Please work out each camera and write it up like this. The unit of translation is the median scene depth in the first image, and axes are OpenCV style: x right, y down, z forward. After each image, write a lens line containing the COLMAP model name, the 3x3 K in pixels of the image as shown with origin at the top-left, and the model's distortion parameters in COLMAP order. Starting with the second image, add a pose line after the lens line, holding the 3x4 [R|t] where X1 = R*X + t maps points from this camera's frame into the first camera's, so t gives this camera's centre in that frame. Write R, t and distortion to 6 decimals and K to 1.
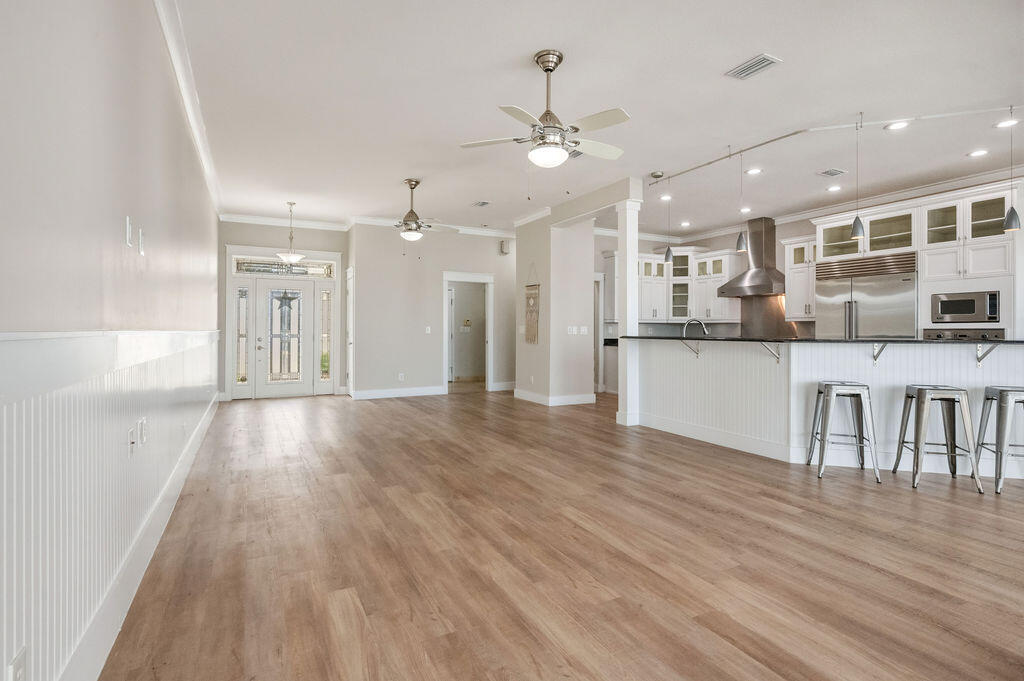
lens RADIAL K [[509.7, 0, 515.6], [0, 509.7, 322.0], [0, 0, 1]] dist [-0.000437, 0.000115]
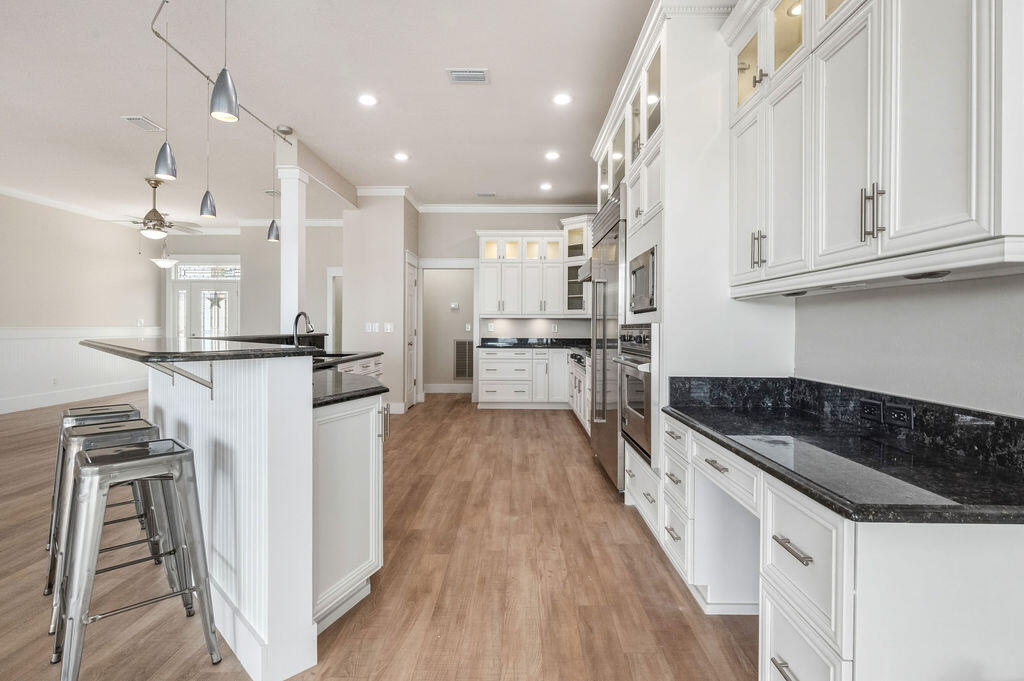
lens RADIAL K [[509.7, 0, 515.6], [0, 509.7, 322.0], [0, 0, 1]] dist [-0.000437, 0.000115]
pose [[0.882302, -0.004236, -0.470665, 0.828037], [0.004843, 0.999988, 0.000078, 0.009486], [0.470659, -0.002348, 0.882312, 0.402747]]
